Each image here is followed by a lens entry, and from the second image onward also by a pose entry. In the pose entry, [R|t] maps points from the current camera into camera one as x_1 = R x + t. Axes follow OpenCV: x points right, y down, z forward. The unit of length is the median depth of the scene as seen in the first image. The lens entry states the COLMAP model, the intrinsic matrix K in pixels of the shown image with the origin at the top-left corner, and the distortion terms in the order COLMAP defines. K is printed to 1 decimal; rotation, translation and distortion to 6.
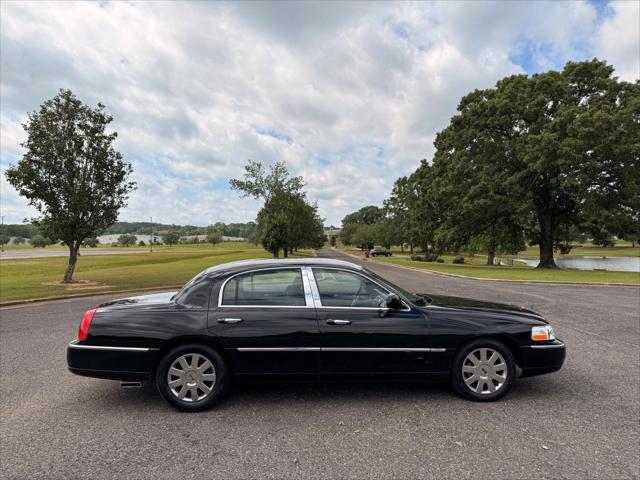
lens RADIAL K [[487.6, 0, 318.1], [0, 487.6, 241.7], [0, 0, 1]] dist [0.046290, -0.068236]
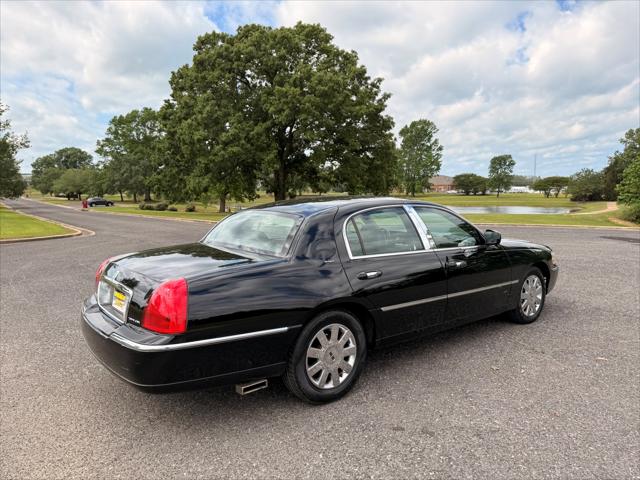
lens RADIAL K [[485.1, 0, 320.0], [0, 485.1, 240.0], [0, 0, 1]] dist [0.110233, -0.260086]
pose [[0.797393, -0.056255, 0.600832, -0.134372], [-0.002814, 0.995288, 0.096921, 0.006339], [-0.603454, -0.078974, 0.793478, 0.085054]]
